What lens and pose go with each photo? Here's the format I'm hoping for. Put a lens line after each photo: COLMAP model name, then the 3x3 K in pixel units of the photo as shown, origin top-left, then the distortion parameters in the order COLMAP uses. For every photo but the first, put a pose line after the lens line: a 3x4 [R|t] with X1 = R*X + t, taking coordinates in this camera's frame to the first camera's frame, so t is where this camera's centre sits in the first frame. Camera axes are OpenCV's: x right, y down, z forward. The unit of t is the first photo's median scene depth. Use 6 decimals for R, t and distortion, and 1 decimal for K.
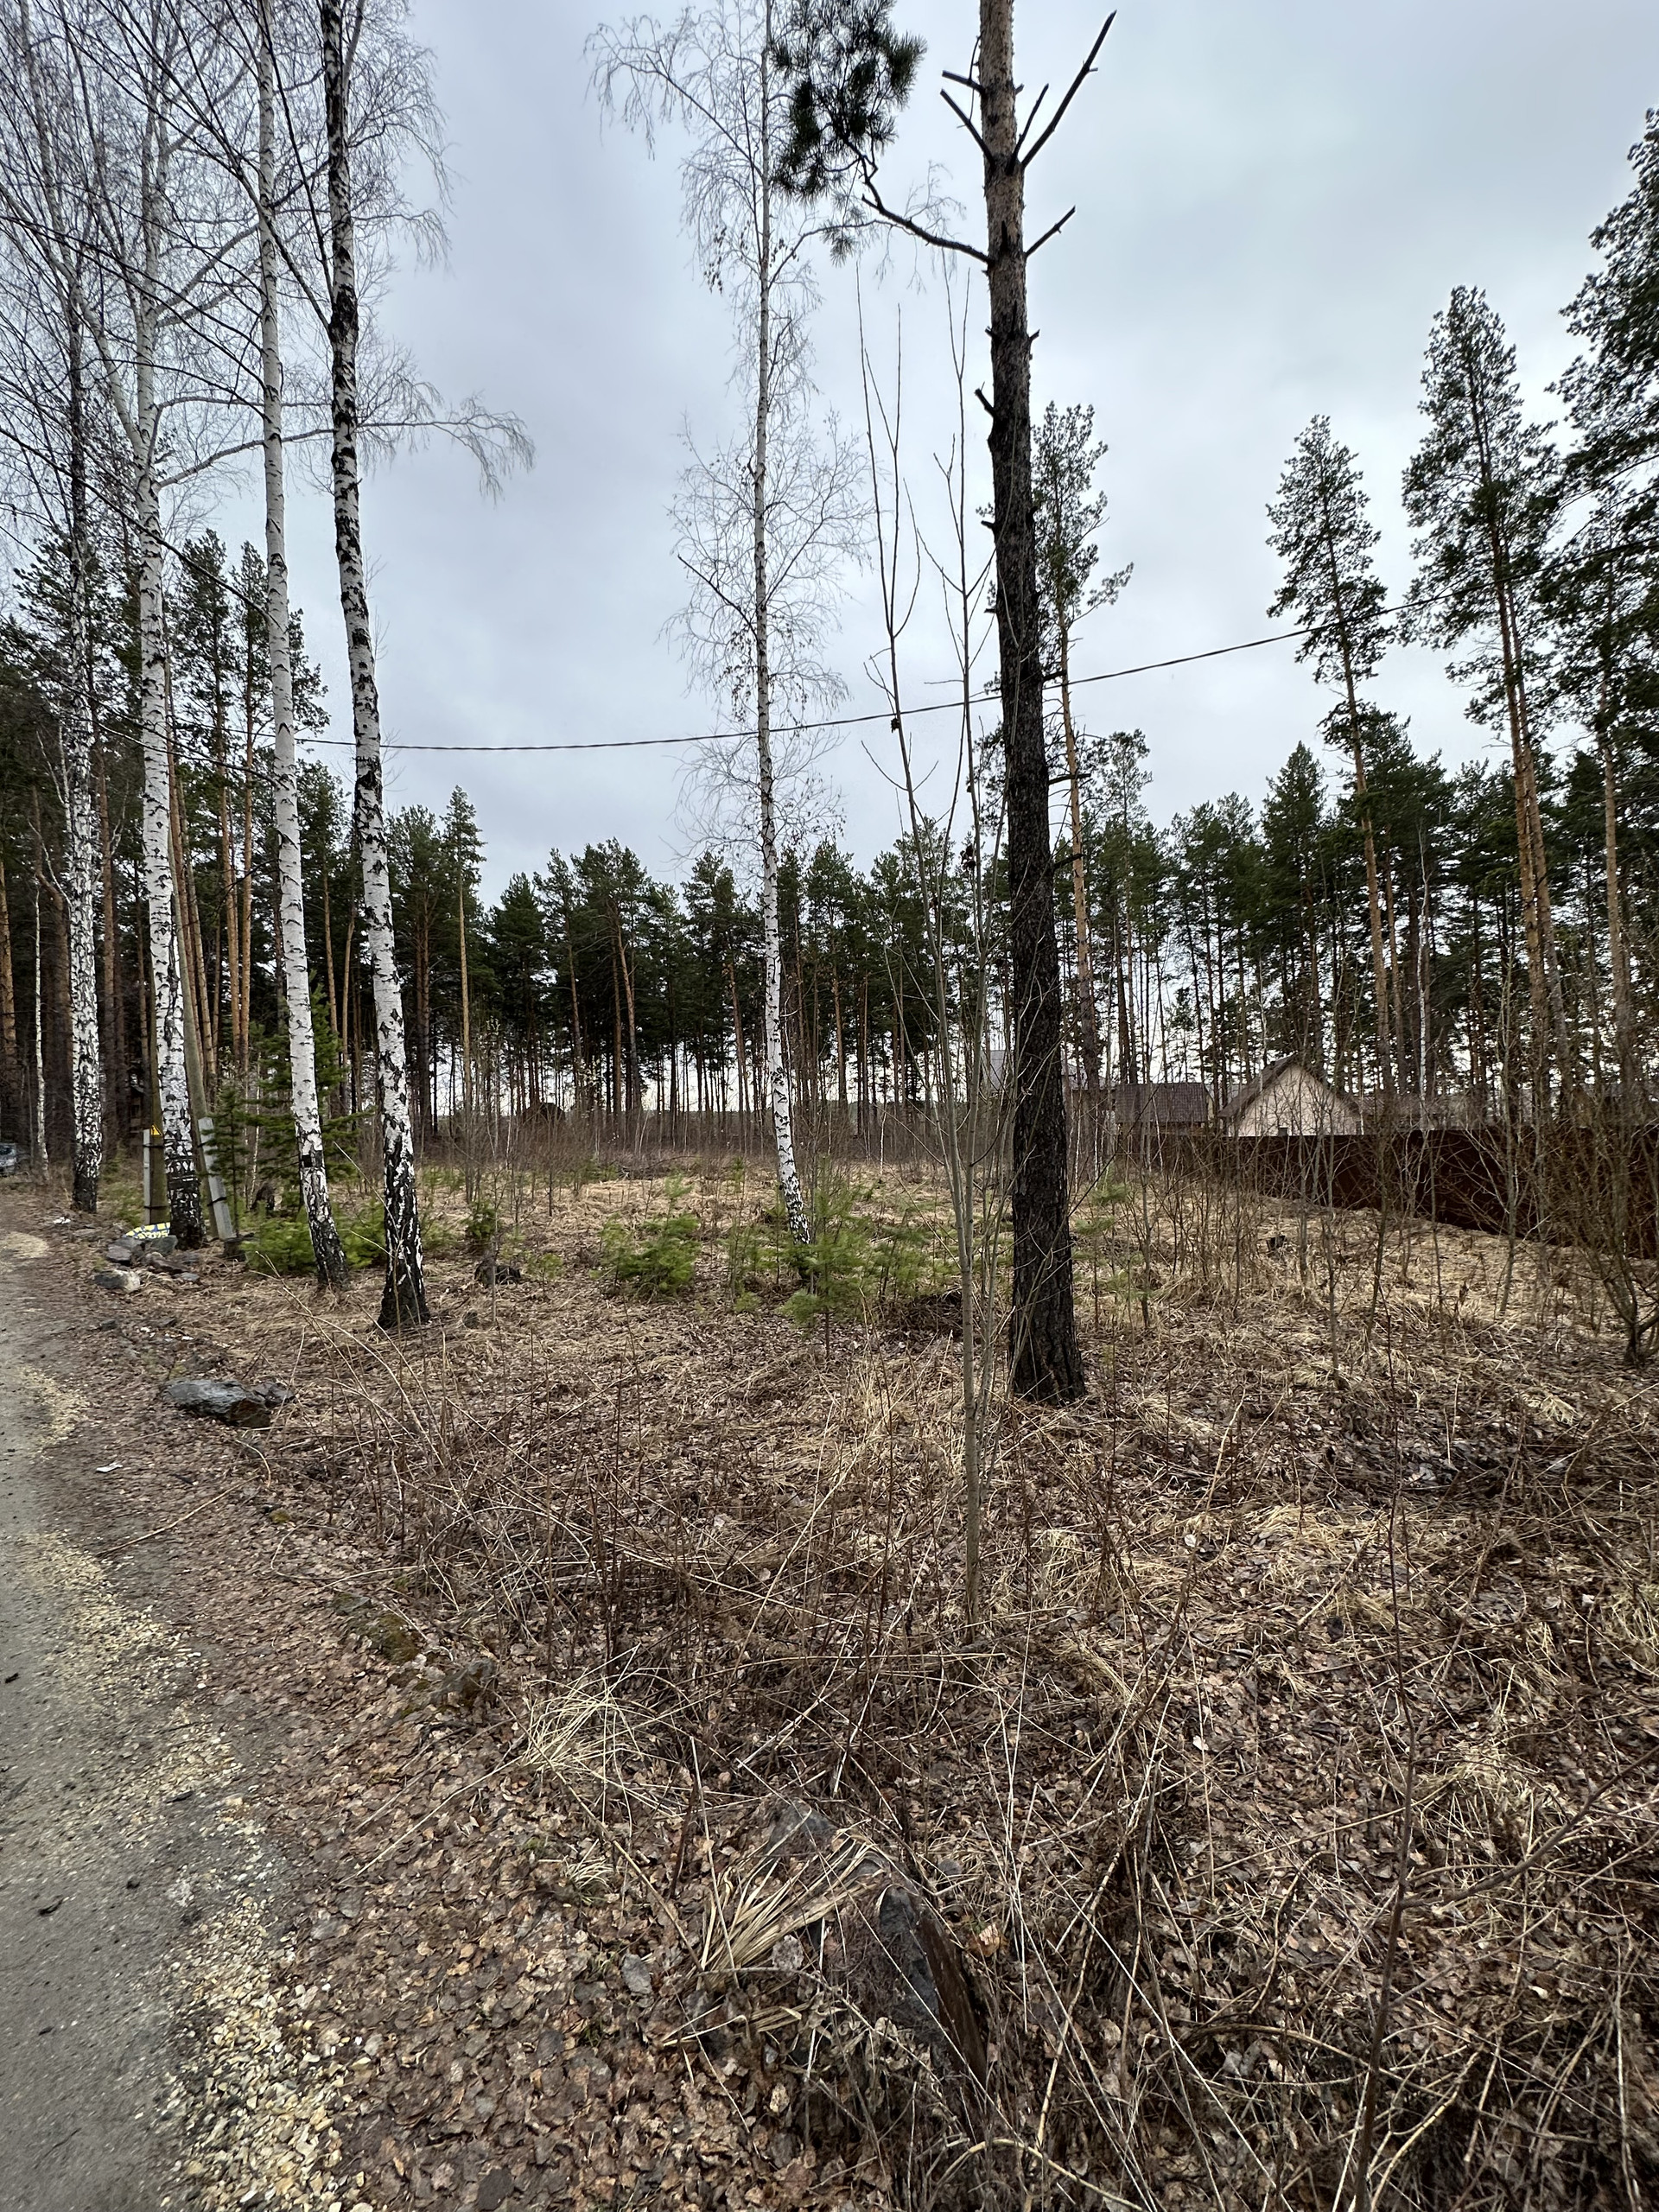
lens RADIAL K [[865.3, 0, 832.6], [0, 865.3, 1105.5], [0, 0, 1]] dist [-0.000494, -0.000192]
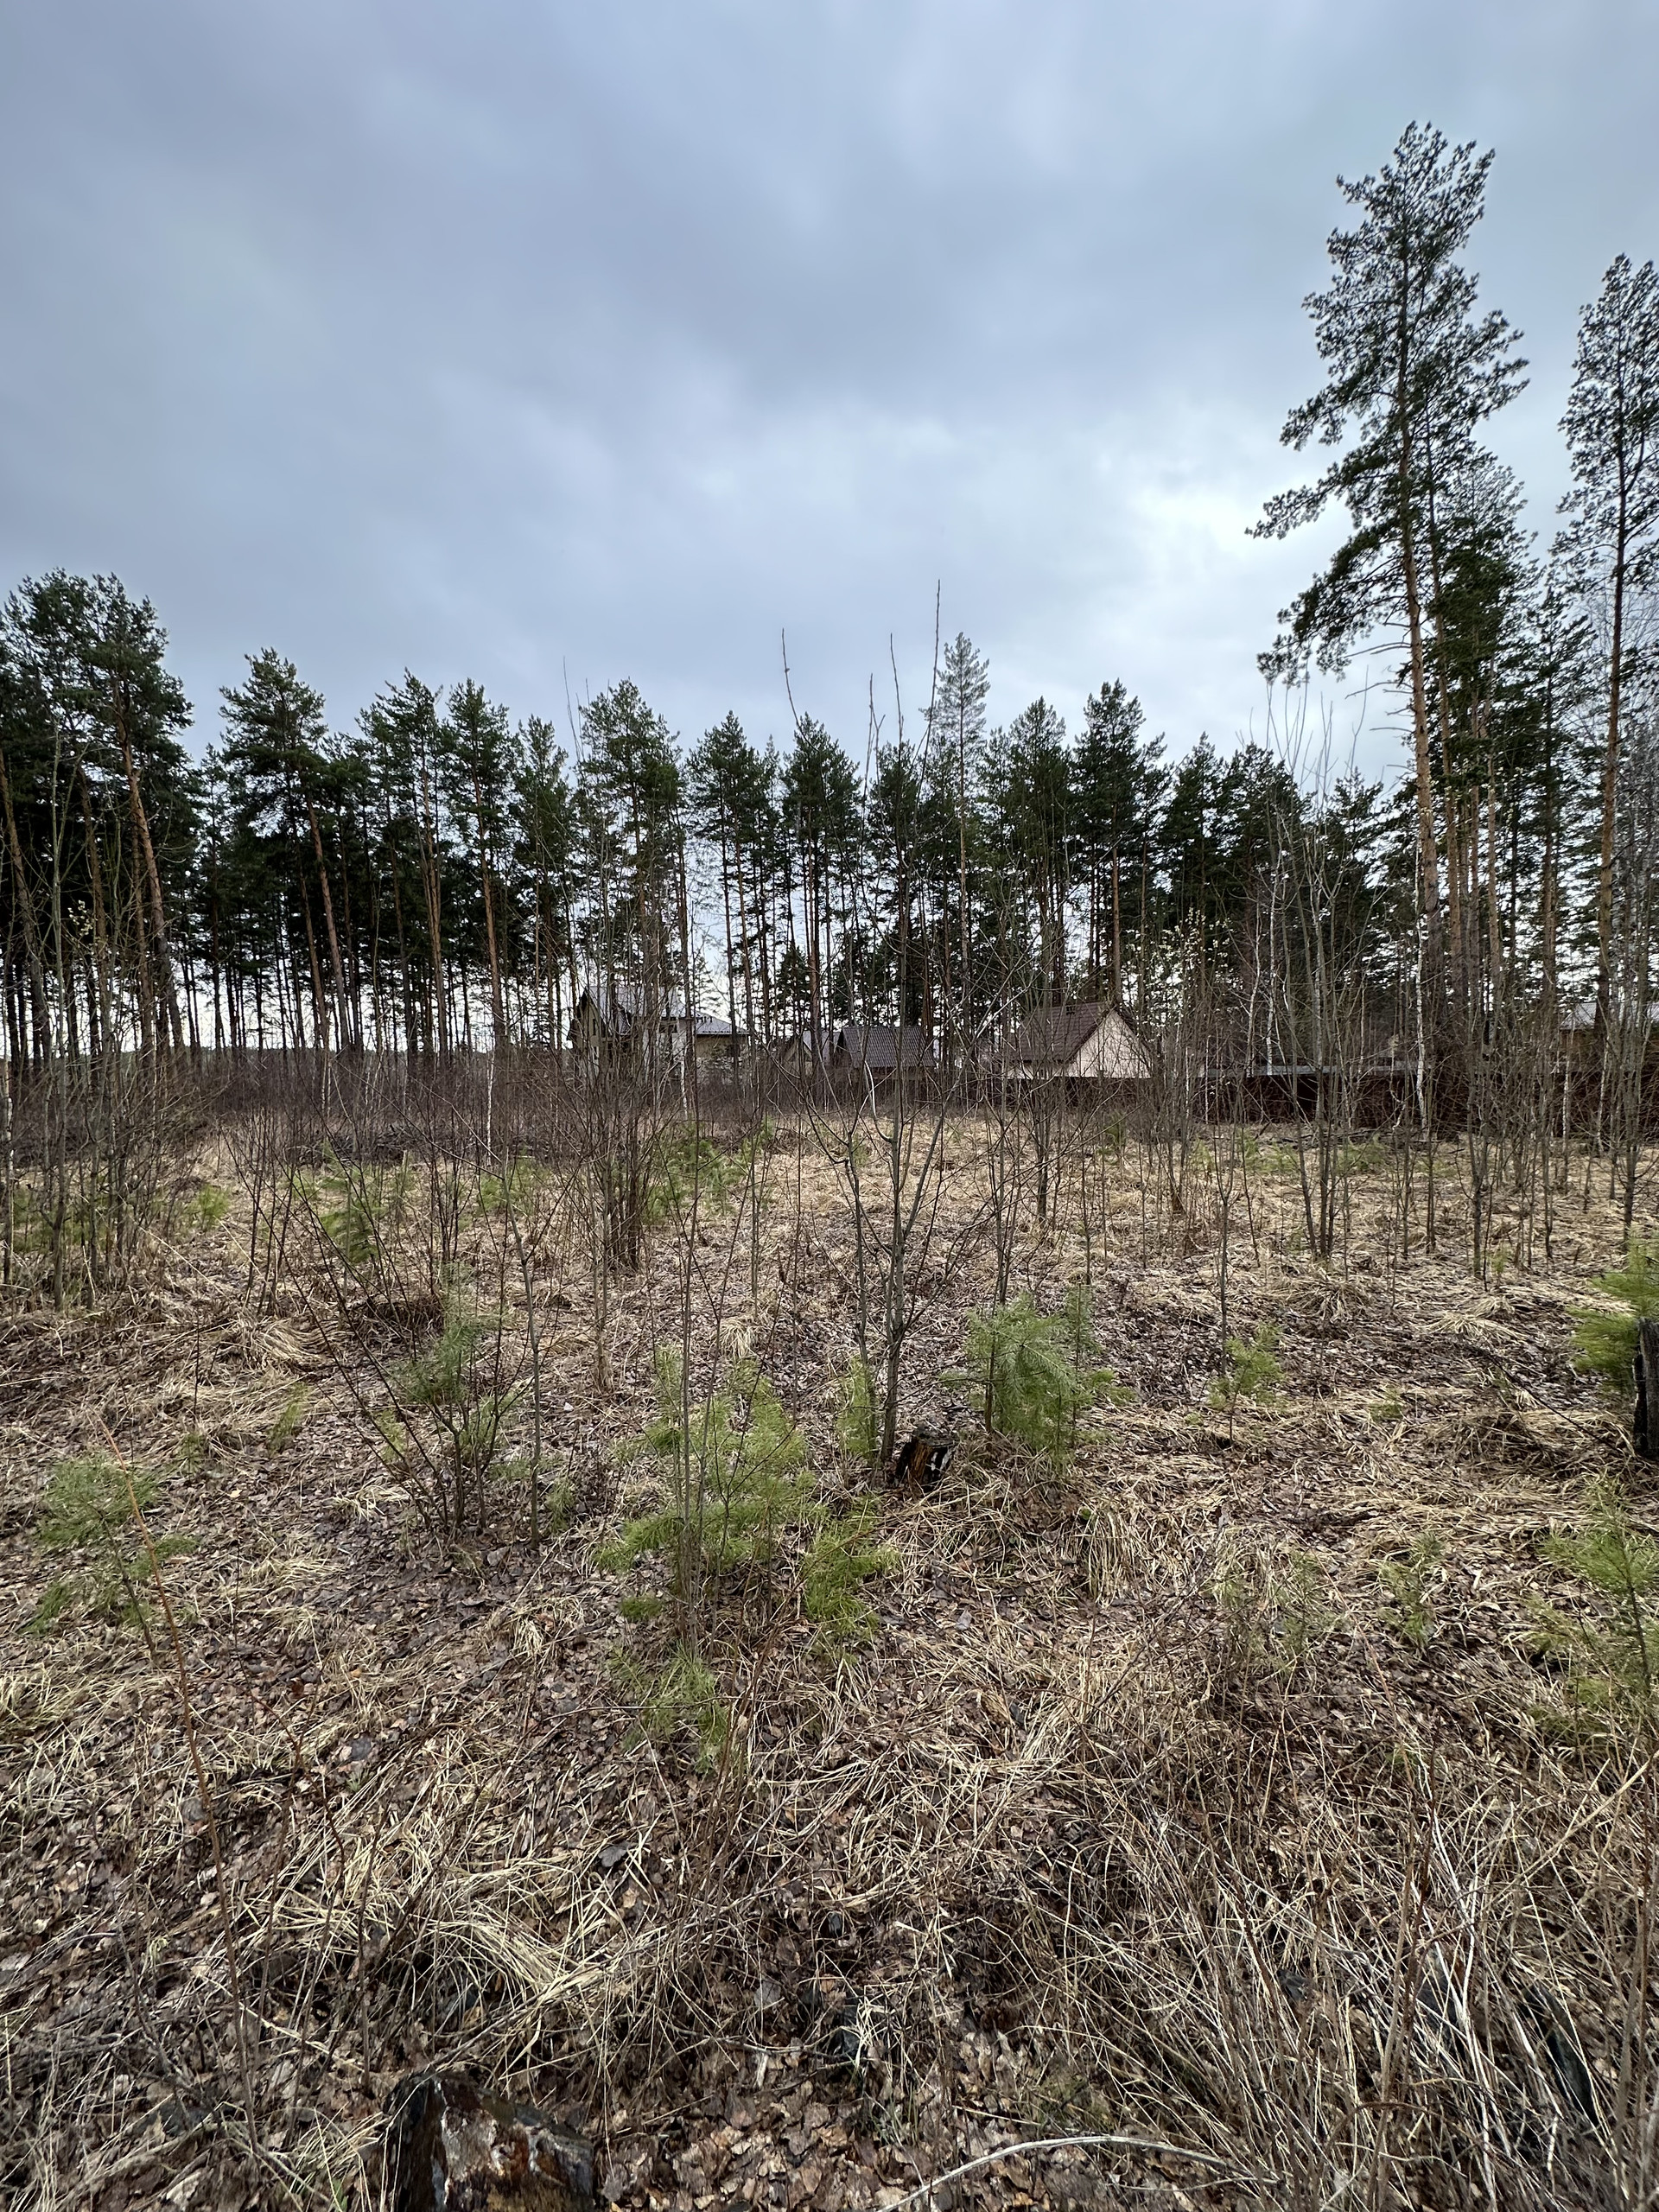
lens RADIAL K [[864.2, 0, 822.4], [0, 864.2, 1106.2], [0, 0, 1]] dist [-0.001597, -0.000113]
pose [[0.791433, -0.032781, 0.610376, -0.615208], [-0.002773, 0.998358, 0.057213, 0.020651], [-0.611249, -0.046973, 0.790043, 0.628217]]
